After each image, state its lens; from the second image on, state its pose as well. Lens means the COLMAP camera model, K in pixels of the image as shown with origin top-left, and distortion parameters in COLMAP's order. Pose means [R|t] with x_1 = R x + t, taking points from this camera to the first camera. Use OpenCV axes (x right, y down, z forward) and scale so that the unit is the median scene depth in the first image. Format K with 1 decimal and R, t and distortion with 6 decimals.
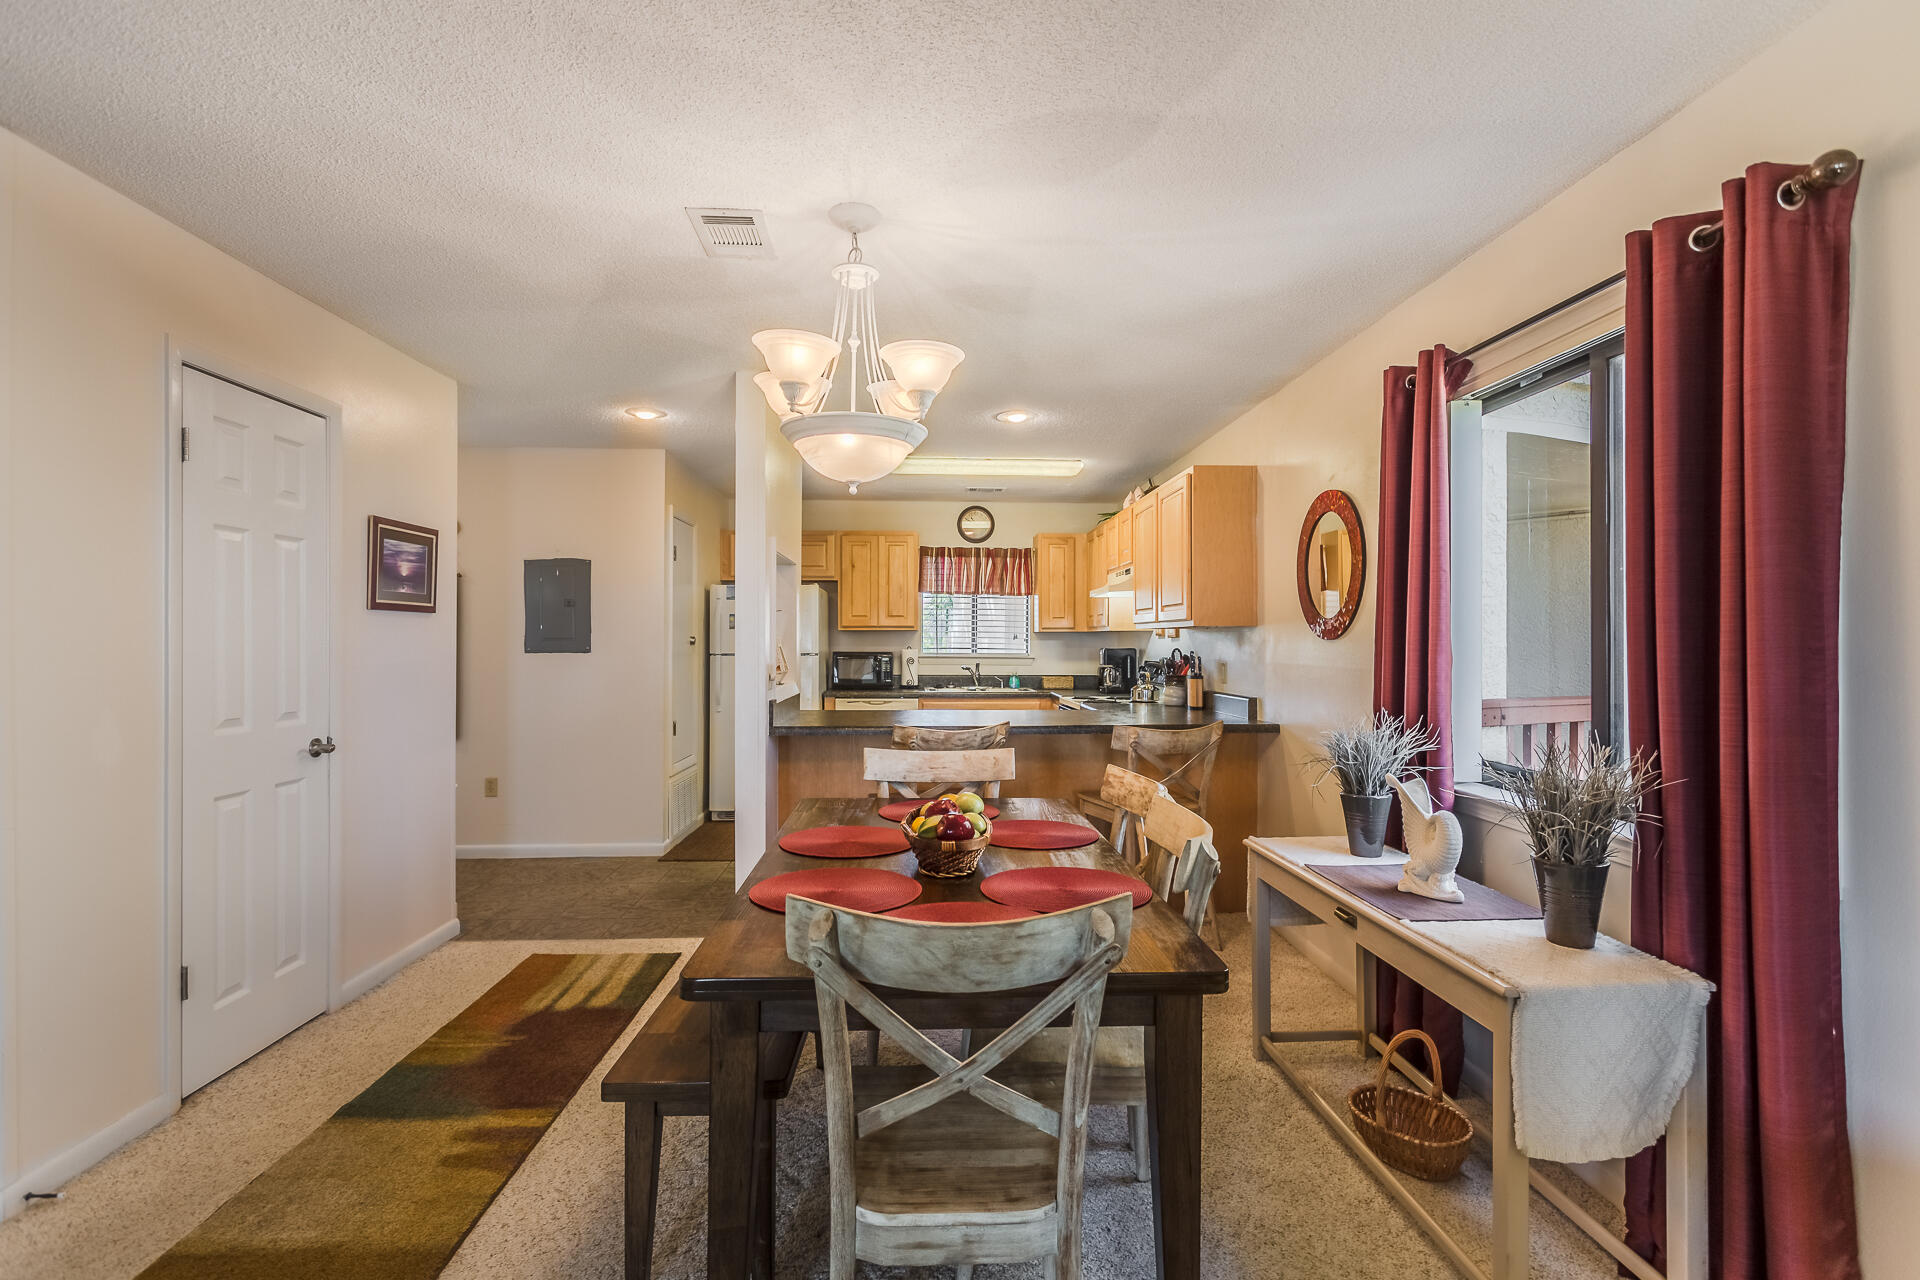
lens RADIAL K [[907.9, 0, 973.6], [0, 907.9, 648.7], [0, 0, 1]] dist [0.003252, 0.001291]
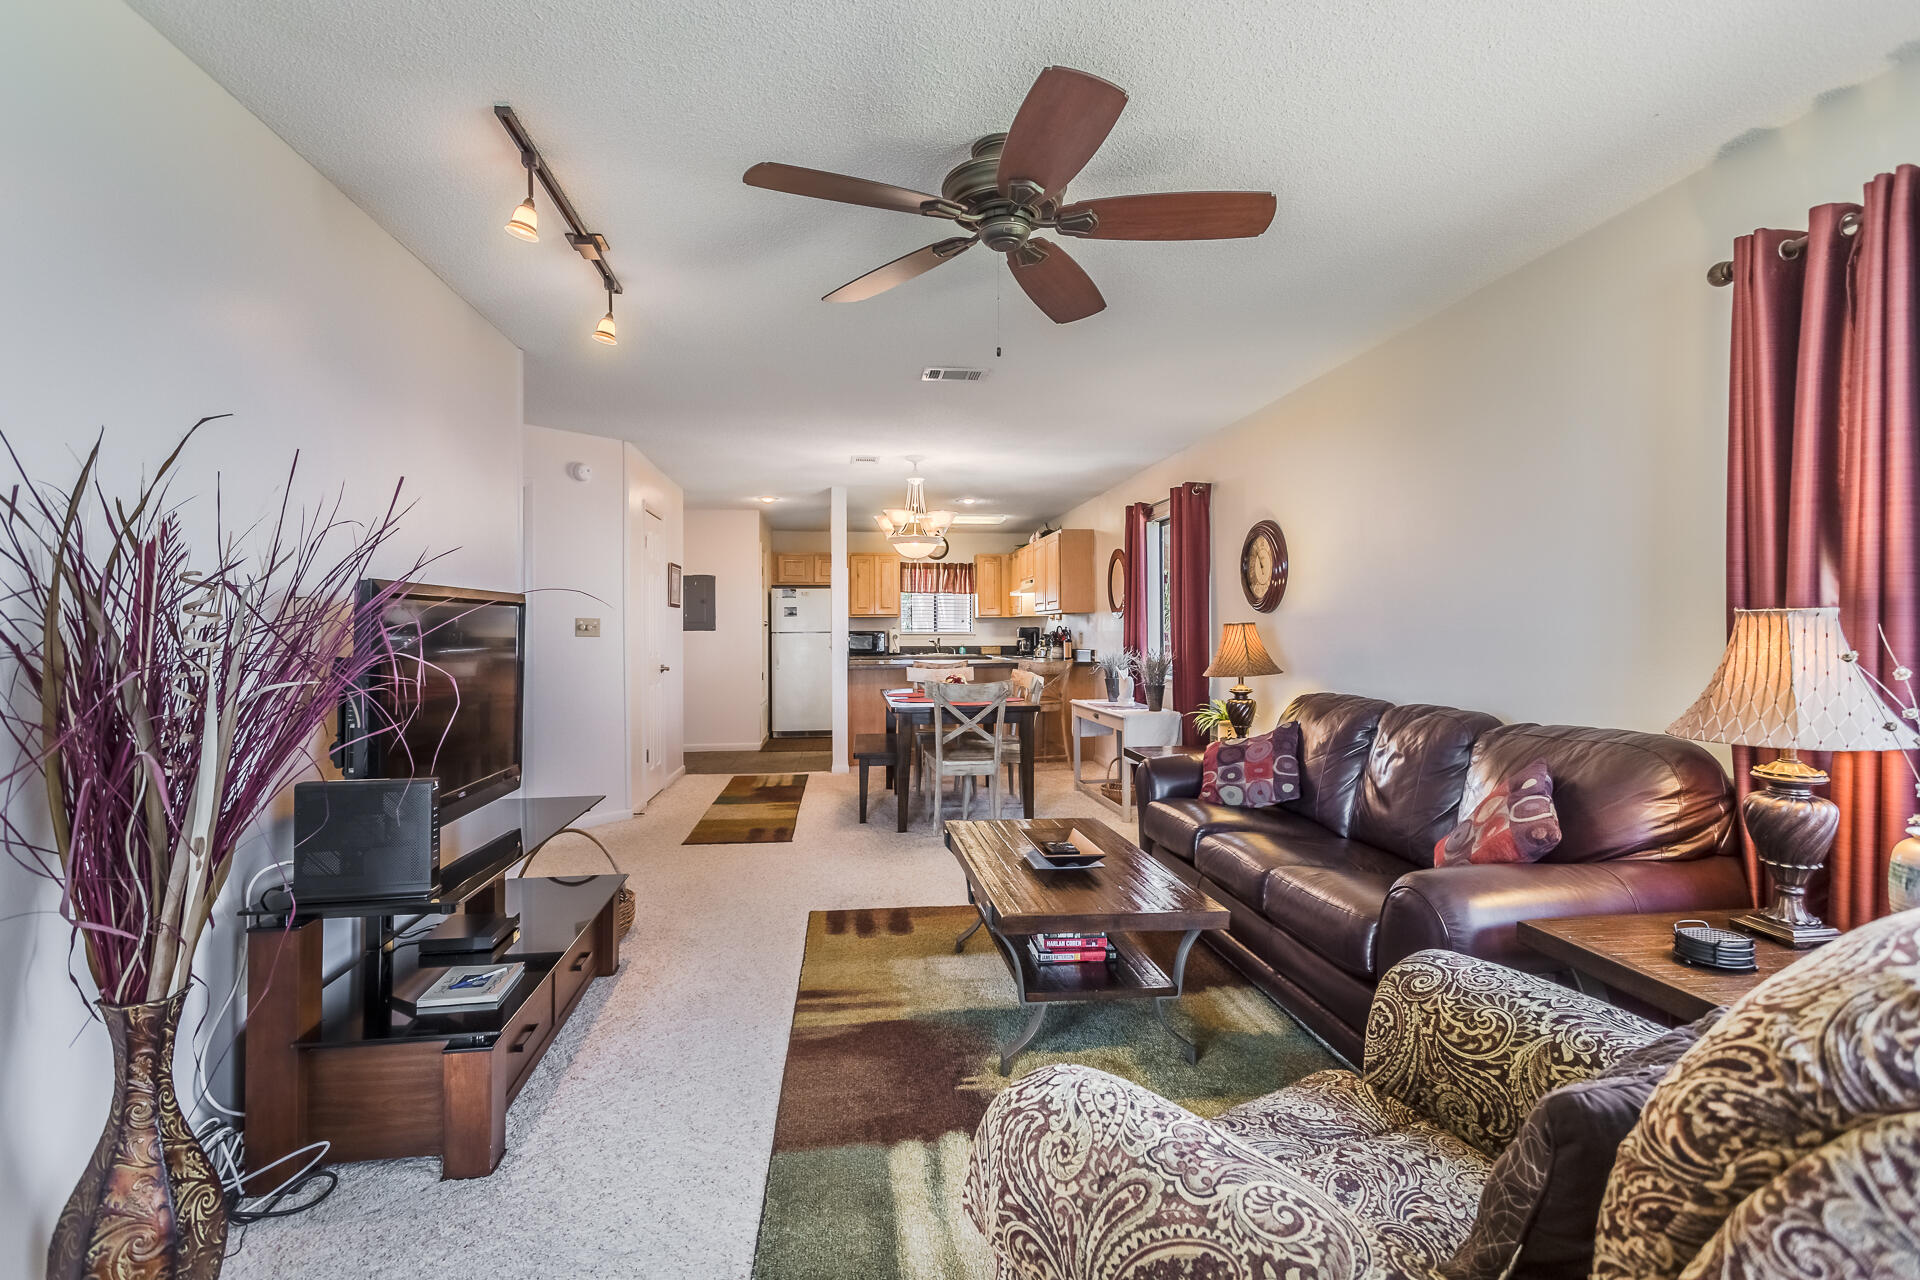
lens RADIAL K [[907.9, 0, 944.8], [0, 907.9, 643.7], [0, 0, 1]] dist [0.003252, 0.001291]
pose [[0.998973, -0.006933, 0.044782, -0.069793], [0.006683, 0.999961, 0.005729, 0.021683], [-0.044820, -0.005424, 0.998980, -0.691426]]
